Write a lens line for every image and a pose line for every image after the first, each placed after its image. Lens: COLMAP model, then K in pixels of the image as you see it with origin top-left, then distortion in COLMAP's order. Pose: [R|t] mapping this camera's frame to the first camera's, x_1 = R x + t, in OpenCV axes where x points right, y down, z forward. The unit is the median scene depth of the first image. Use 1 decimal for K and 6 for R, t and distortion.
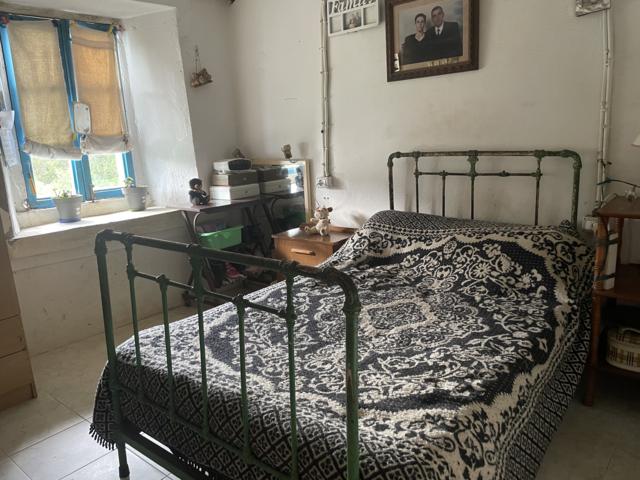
lens RADIAL K [[482.9, 0, 324.5], [0, 482.9, 242.6], [0, 0, 1]] dist [0.096516, -0.116681]
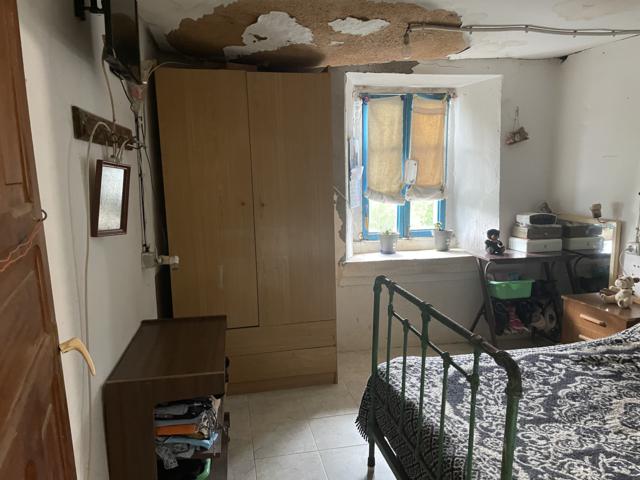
lens RADIAL K [[482.9, 0, 322.2], [0, 482.9, 244.5], [0, 0, 1]] dist [0.096516, -0.116681]
pose [[0.773241, 0.127988, -0.621061, 0.119695], [-0.160308, 0.987060, 0.003824, -0.044257], [0.613514, 0.096604, 0.783753, -0.073647]]
